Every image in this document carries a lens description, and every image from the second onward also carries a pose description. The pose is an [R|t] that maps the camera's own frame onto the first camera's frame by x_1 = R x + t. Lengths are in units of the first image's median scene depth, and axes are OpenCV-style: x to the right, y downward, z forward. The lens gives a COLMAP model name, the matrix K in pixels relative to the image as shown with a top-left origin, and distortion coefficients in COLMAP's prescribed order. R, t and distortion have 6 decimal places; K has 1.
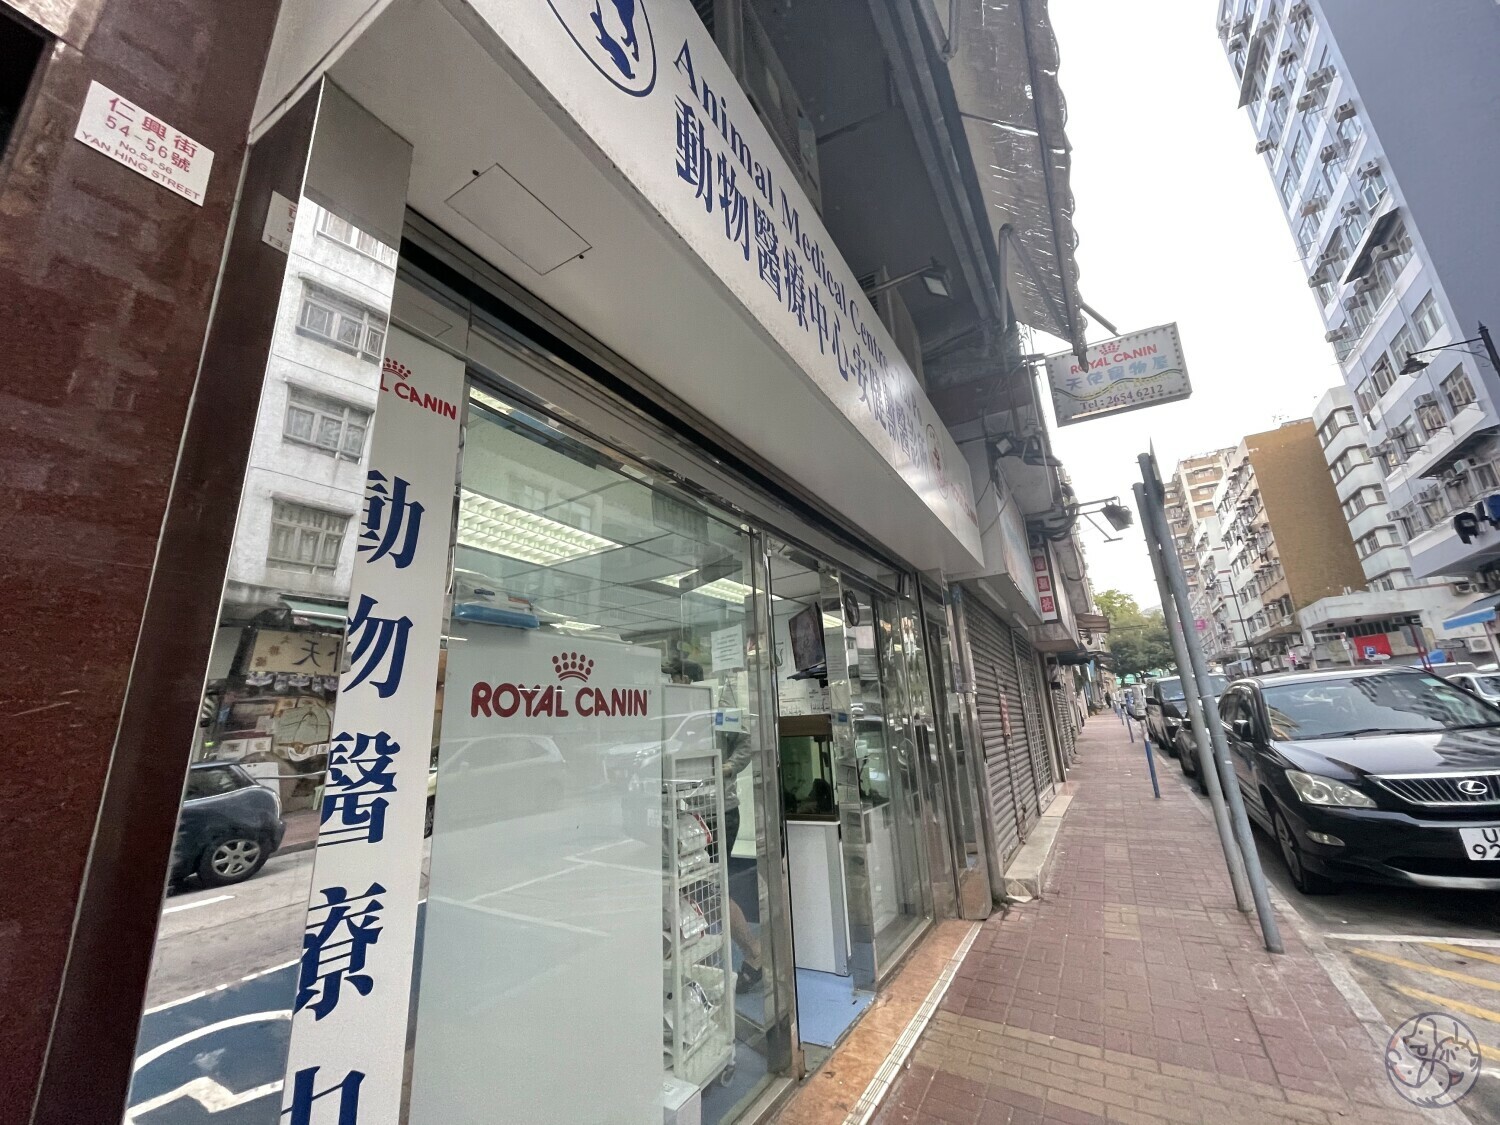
lens RADIAL K [[608.3, 0, 747.5], [0, 608.3, 557.7], [0, 0, 1]] dist [-0.002493, 0.000874]
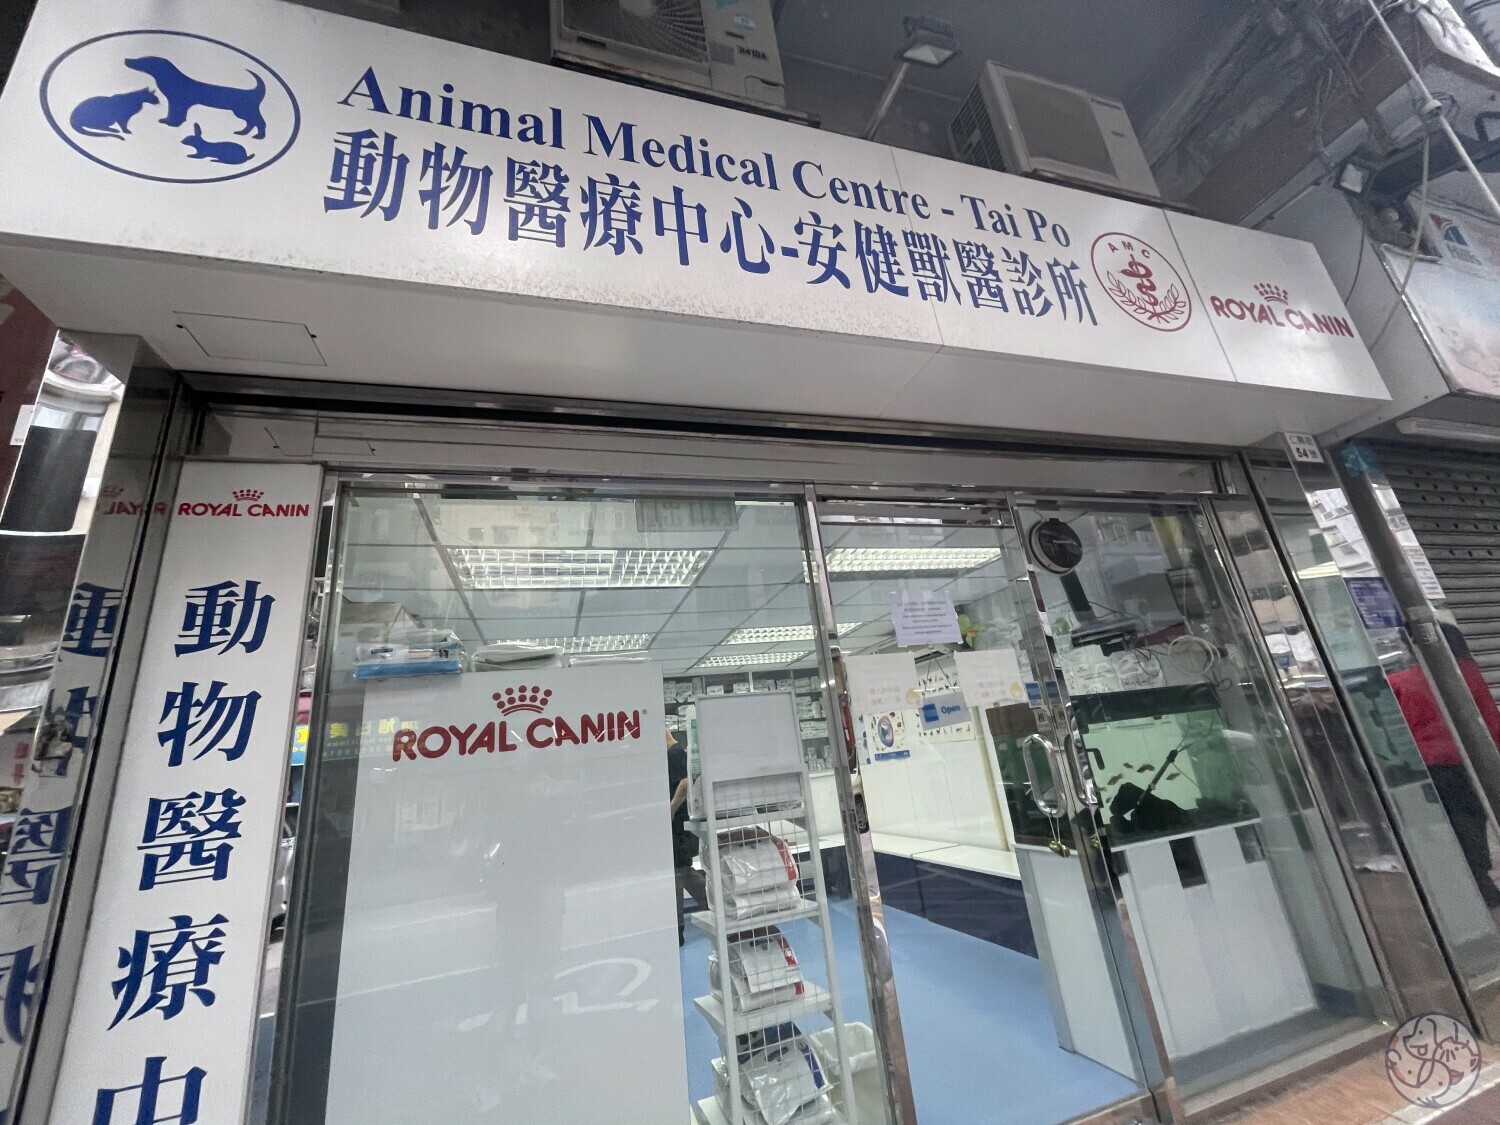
lens RADIAL K [[608.3, 0, 746.9], [0, 608.3, 558.0], [0, 0, 1]] dist [-0.002493, 0.000874]
pose [[0.739357, -0.243521, -0.627733, 1.014969], [0.252932, 0.964475, -0.076247, 0.184470], [0.624000, -0.102400, 0.774686, 0.709377]]
